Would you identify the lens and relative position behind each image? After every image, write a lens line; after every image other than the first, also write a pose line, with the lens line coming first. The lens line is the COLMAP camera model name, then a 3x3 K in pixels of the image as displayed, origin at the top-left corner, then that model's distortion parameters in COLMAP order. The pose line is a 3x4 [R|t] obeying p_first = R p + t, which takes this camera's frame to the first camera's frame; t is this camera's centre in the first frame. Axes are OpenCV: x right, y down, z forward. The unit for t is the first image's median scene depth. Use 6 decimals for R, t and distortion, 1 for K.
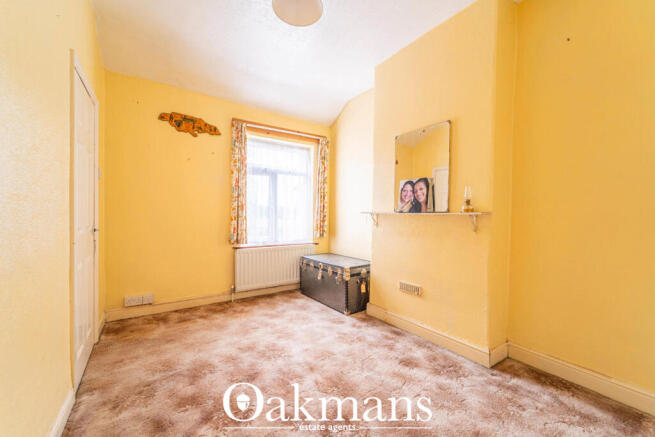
lens RADIAL K [[261.9, 0, 327.5], [0, 261.9, 217.2], [0, 0, 1]] dist [0.001598, 0.000086]
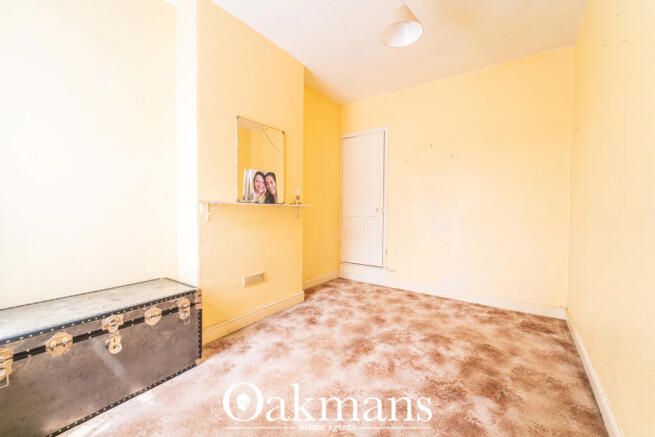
lens RADIAL K [[261.9, 0, 327.6], [0, 261.9, 218.0], [0, 0, 1]] dist [0.001598, 0.000086]
pose [[-0.344832, -0.036775, 0.937944, -0.736893], [0.000079, 0.999231, 0.039207, -0.000835], [-0.938664, 0.013594, -0.344564, 1.113167]]
